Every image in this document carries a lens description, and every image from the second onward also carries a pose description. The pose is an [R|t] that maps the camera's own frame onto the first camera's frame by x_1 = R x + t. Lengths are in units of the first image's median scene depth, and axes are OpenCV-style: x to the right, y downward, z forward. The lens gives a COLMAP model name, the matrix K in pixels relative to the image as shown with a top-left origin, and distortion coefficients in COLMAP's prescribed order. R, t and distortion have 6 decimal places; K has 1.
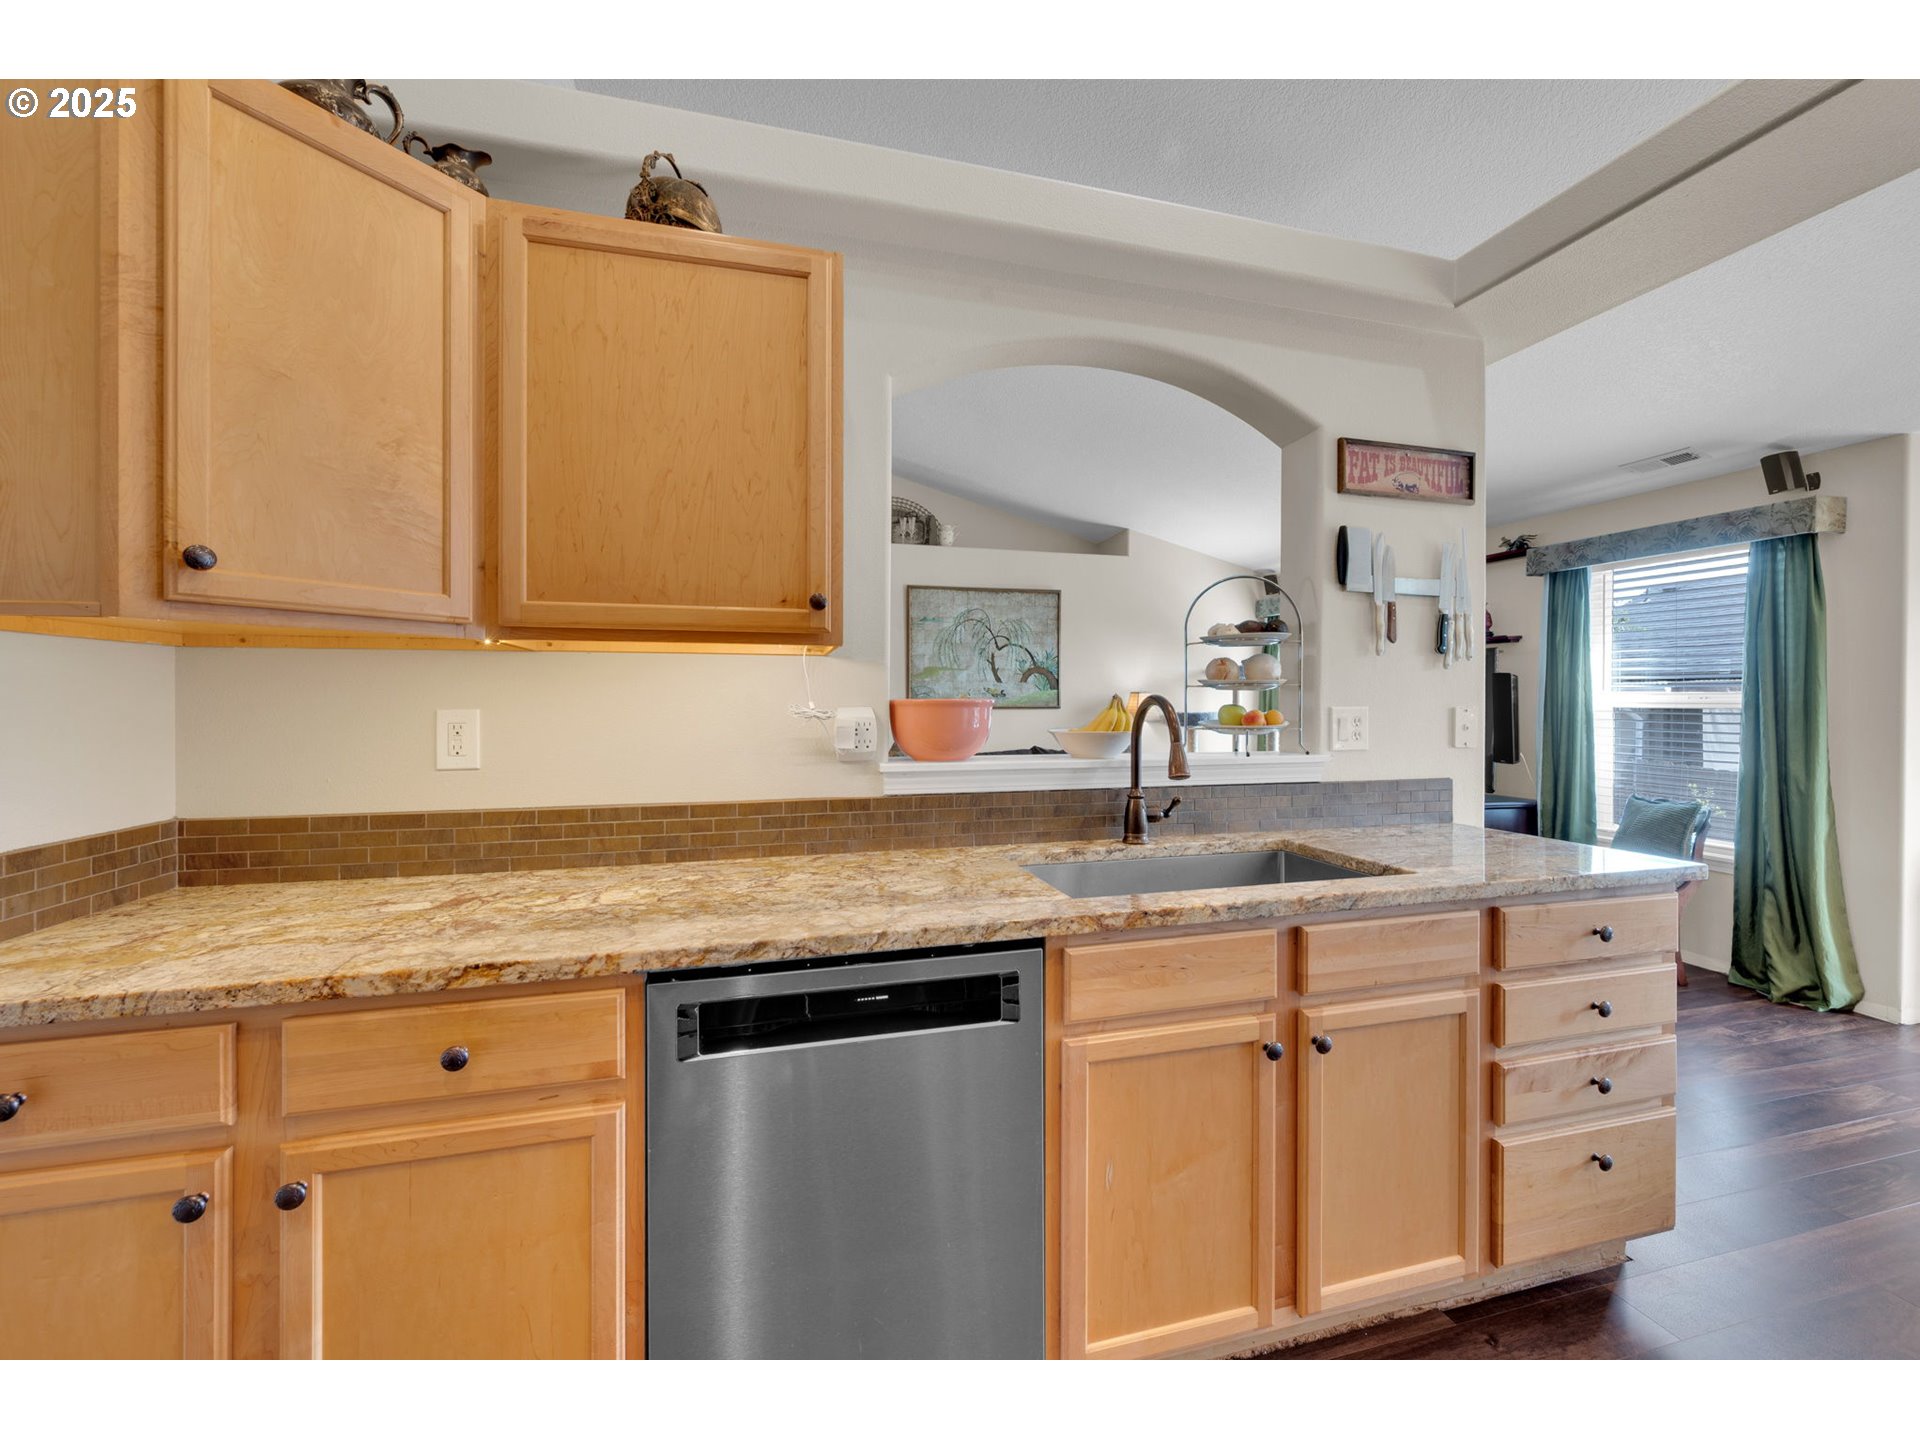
lens RADIAL K [[778.4, 0, 973.9], [0, 778.4, 710.0], [0, 0, 1]] dist [-0.000333, -0.000221]
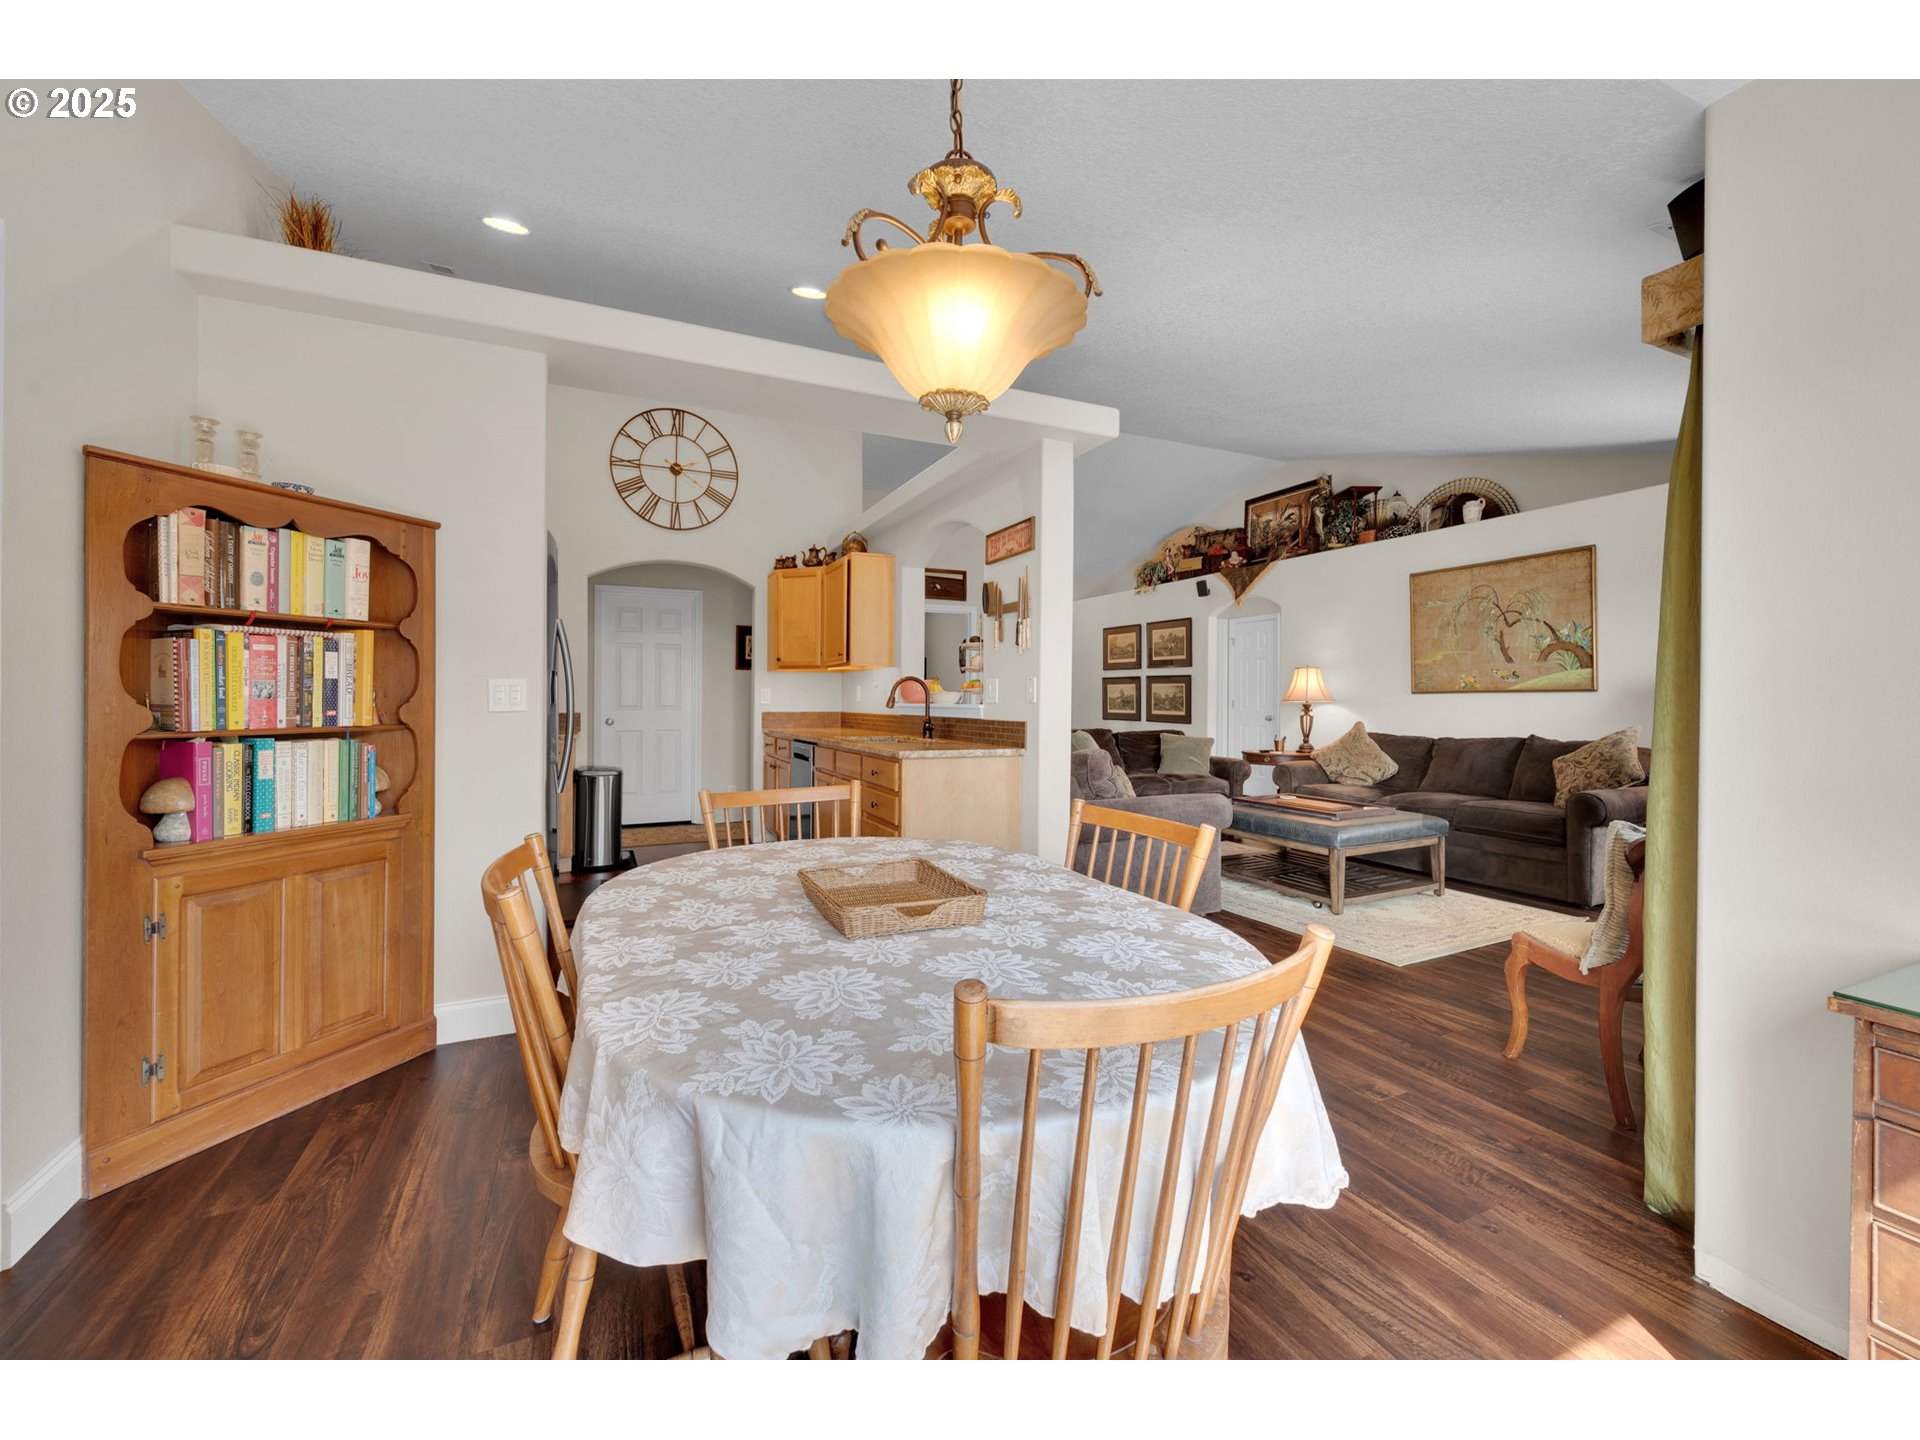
lens RADIAL K [[797.9, 0, 953.6], [0, 797.9, 703.0], [0, 0, 1]] dist [0.002244, 0.000071]
pose [[0.152616, 0.003235, -0.988280, 1.560493], [-0.013824, 0.999904, 0.001139, 0.034432], [0.988189, 0.013488, 0.152646, 0.418455]]
